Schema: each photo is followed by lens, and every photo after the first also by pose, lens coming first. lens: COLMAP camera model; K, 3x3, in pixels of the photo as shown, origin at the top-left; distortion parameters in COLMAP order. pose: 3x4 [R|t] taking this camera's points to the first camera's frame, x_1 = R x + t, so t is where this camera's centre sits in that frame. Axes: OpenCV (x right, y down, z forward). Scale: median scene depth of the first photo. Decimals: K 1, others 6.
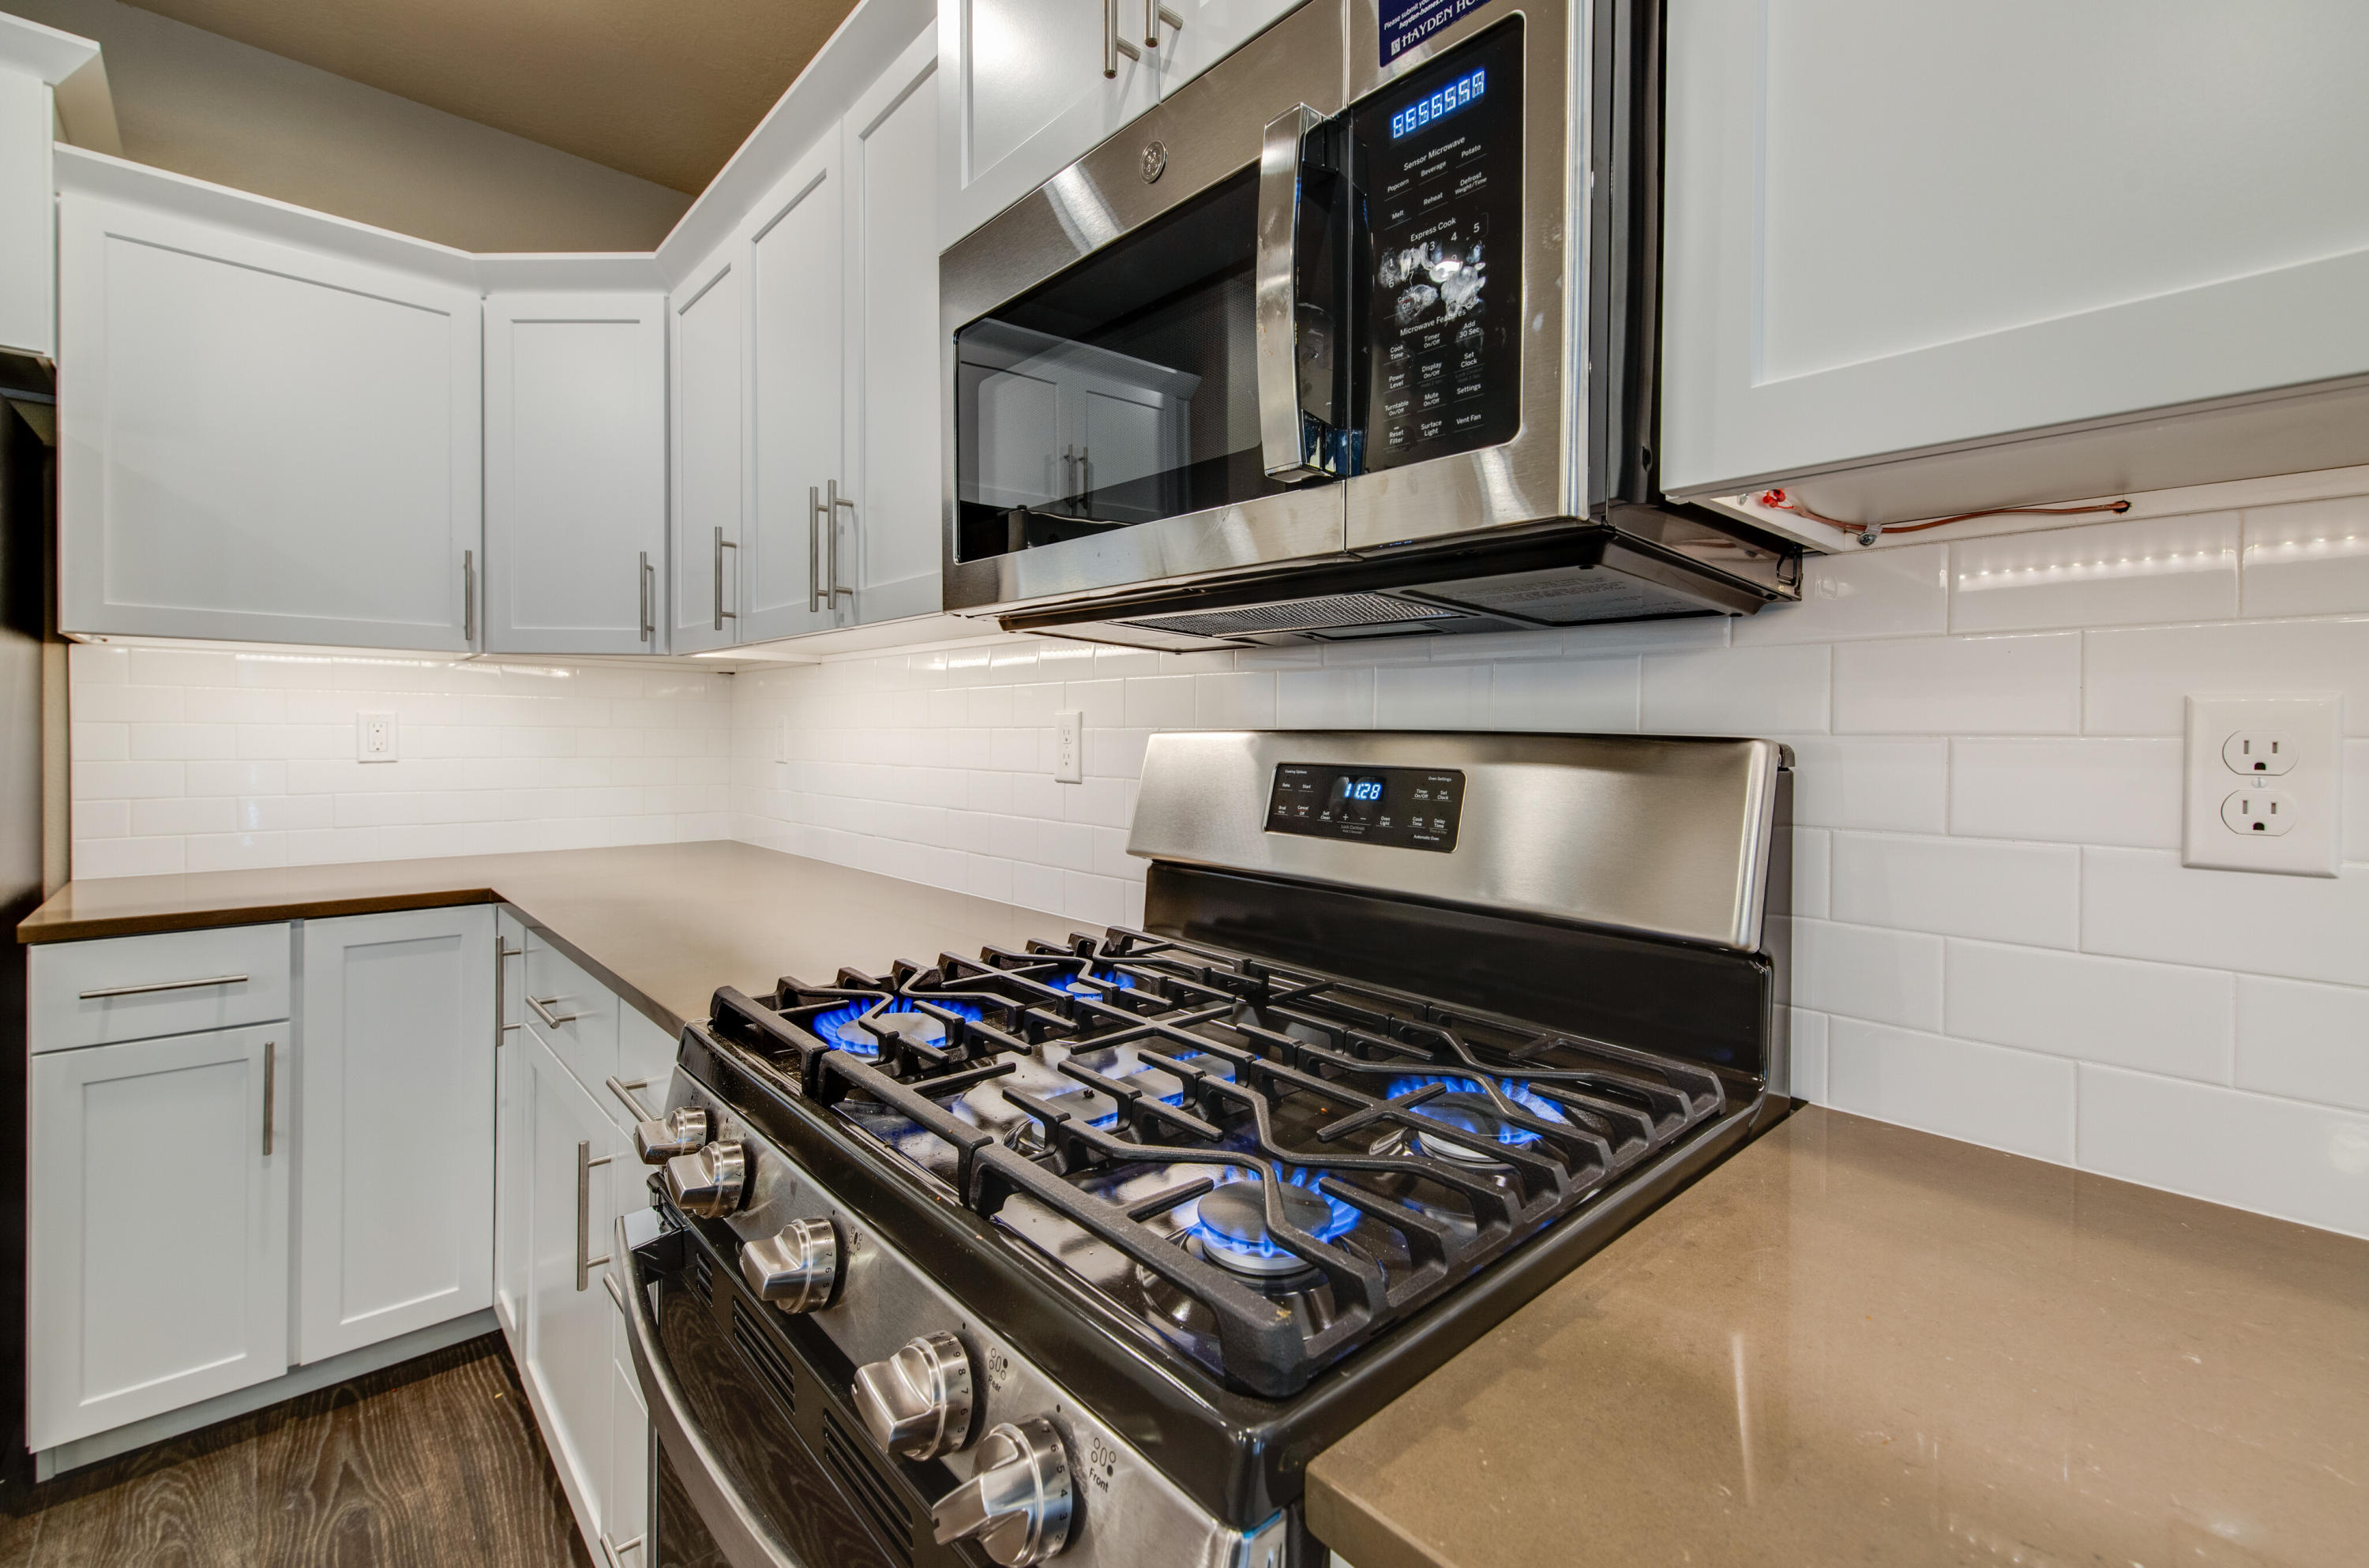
lens RADIAL K [[1004.5, 0, 1187.8], [0, 1004.5, 744.4], [0, 0, 1]] dist [0.001212, -0.000634]
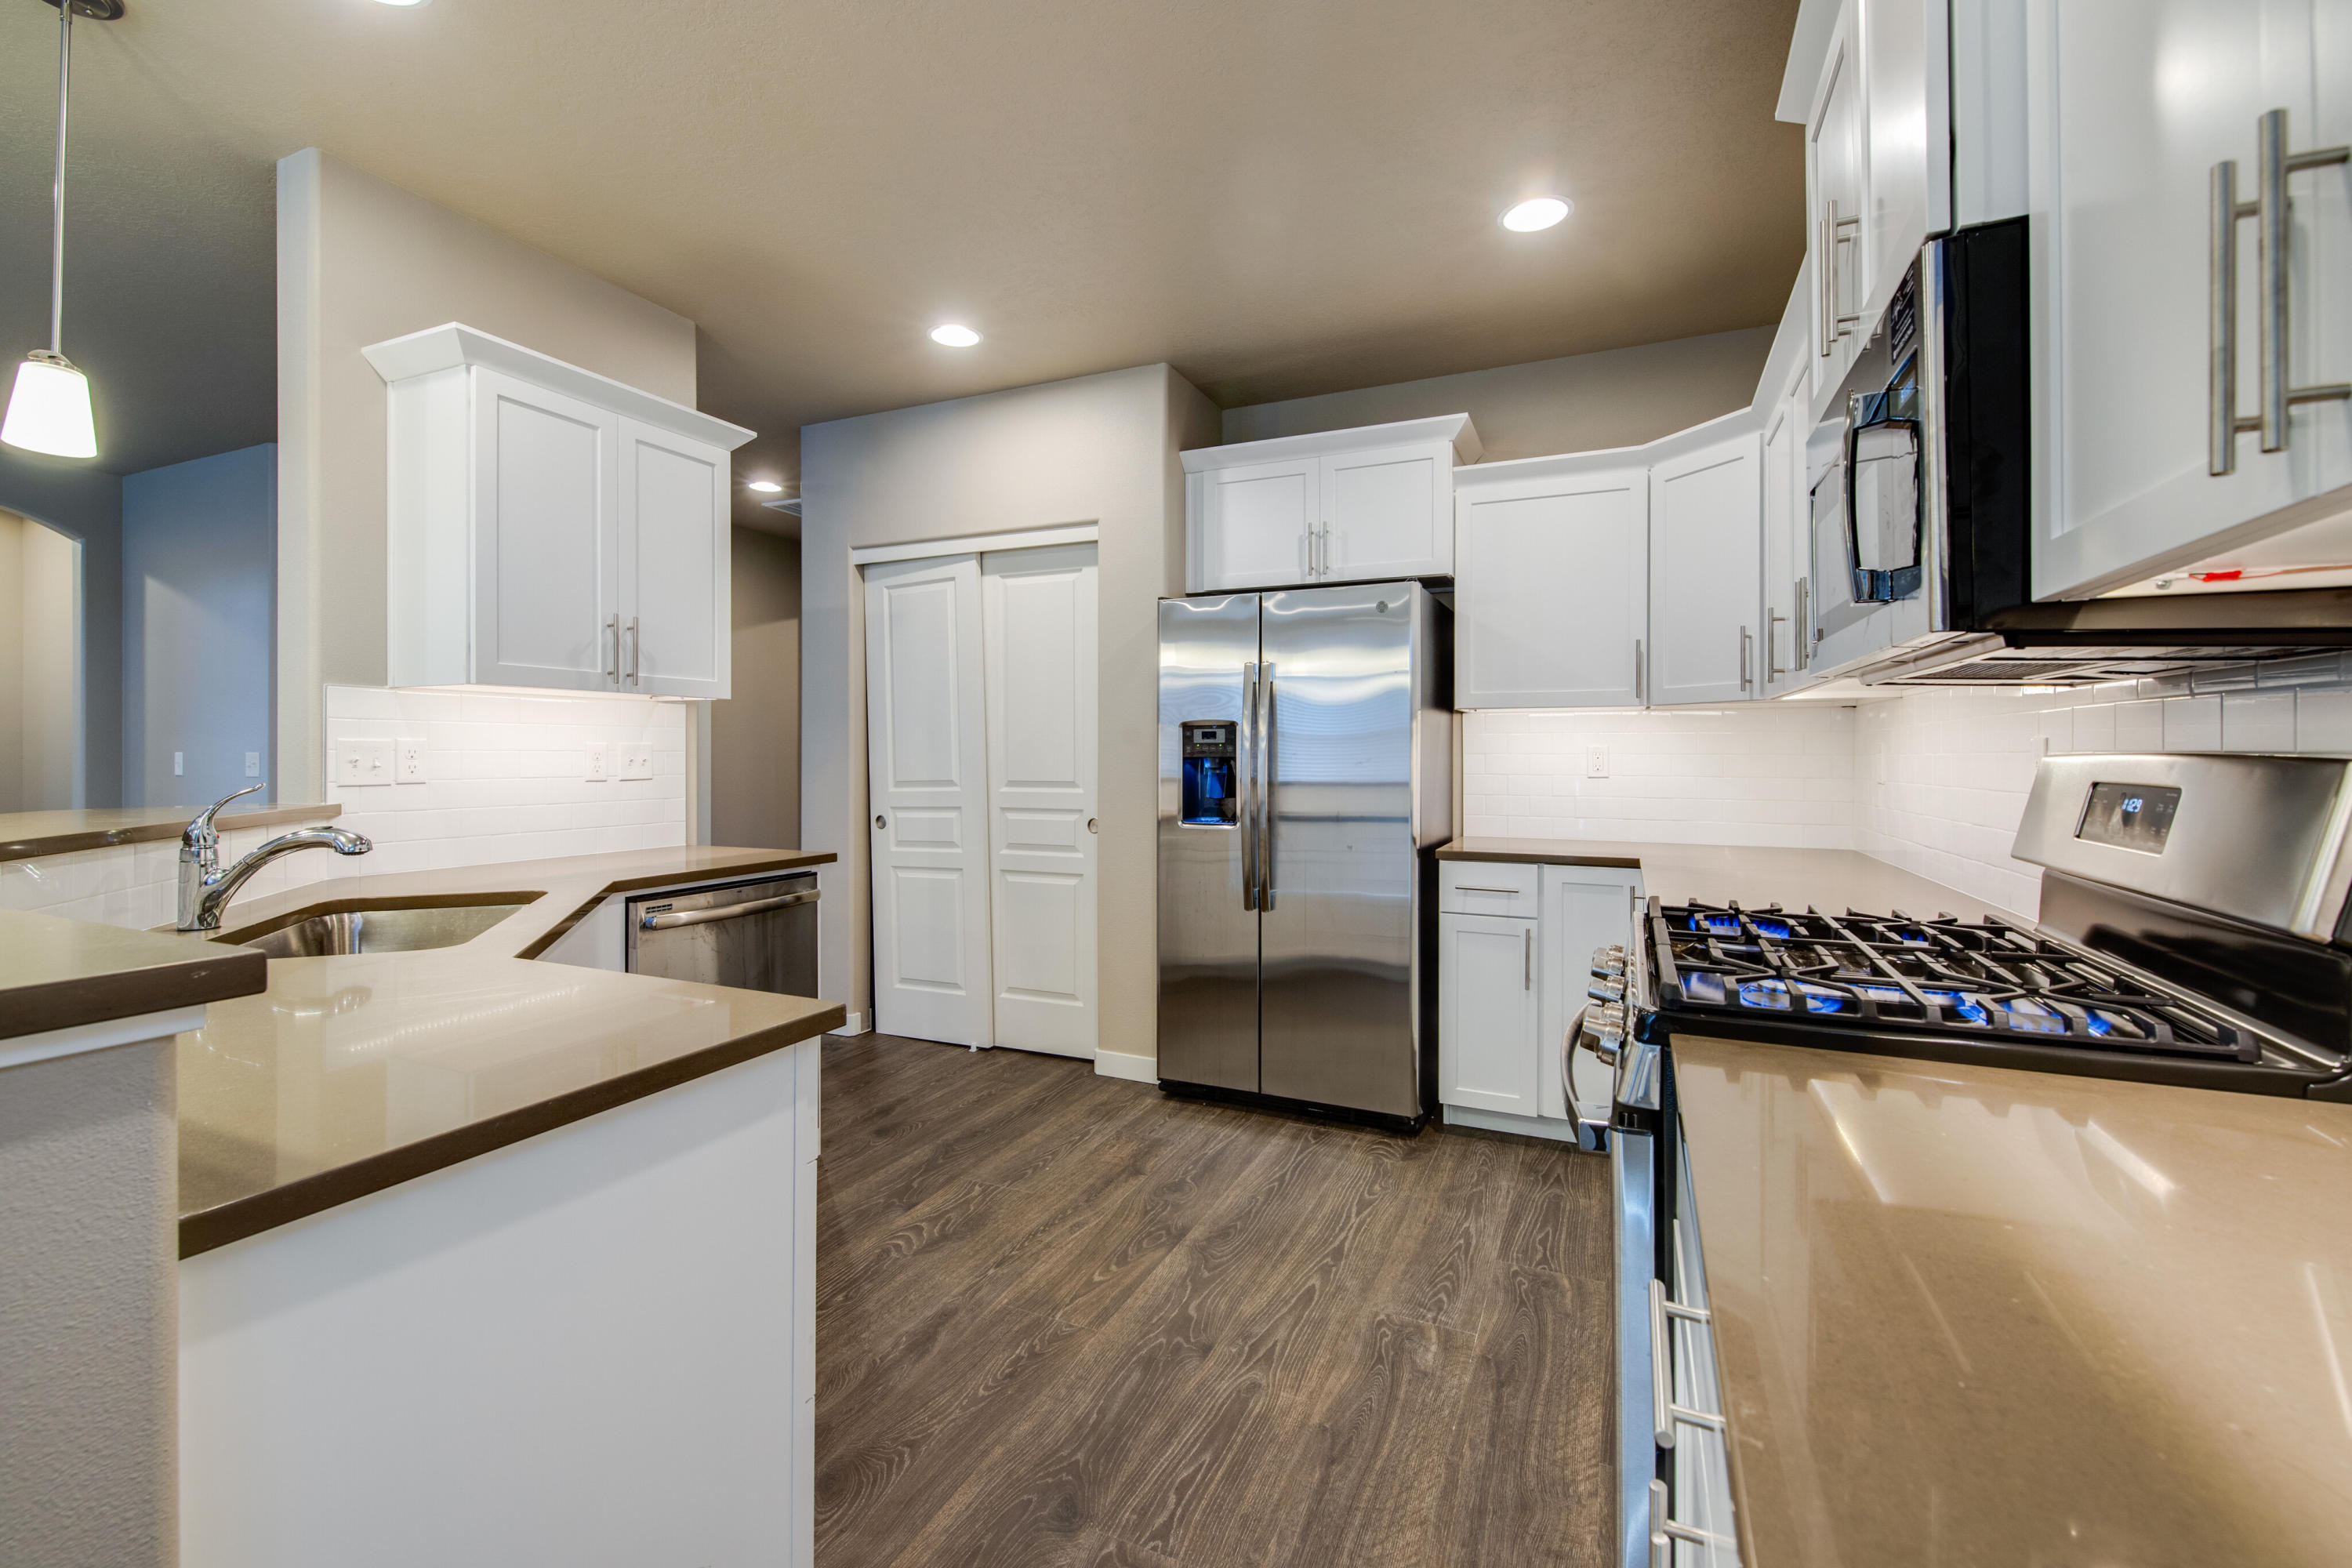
lens RADIAL K [[1011.9, 0, 1173.4], [0, 1011.9, 758.8], [0, 0, 1]] dist [-0.000006, -0.007195]
pose [[0.399425, -0.004201, -0.916756, 0.473871], [-0.004829, 0.999966, -0.006686, 0.003041], [0.916753, 0.007097, 0.399391, -0.301697]]
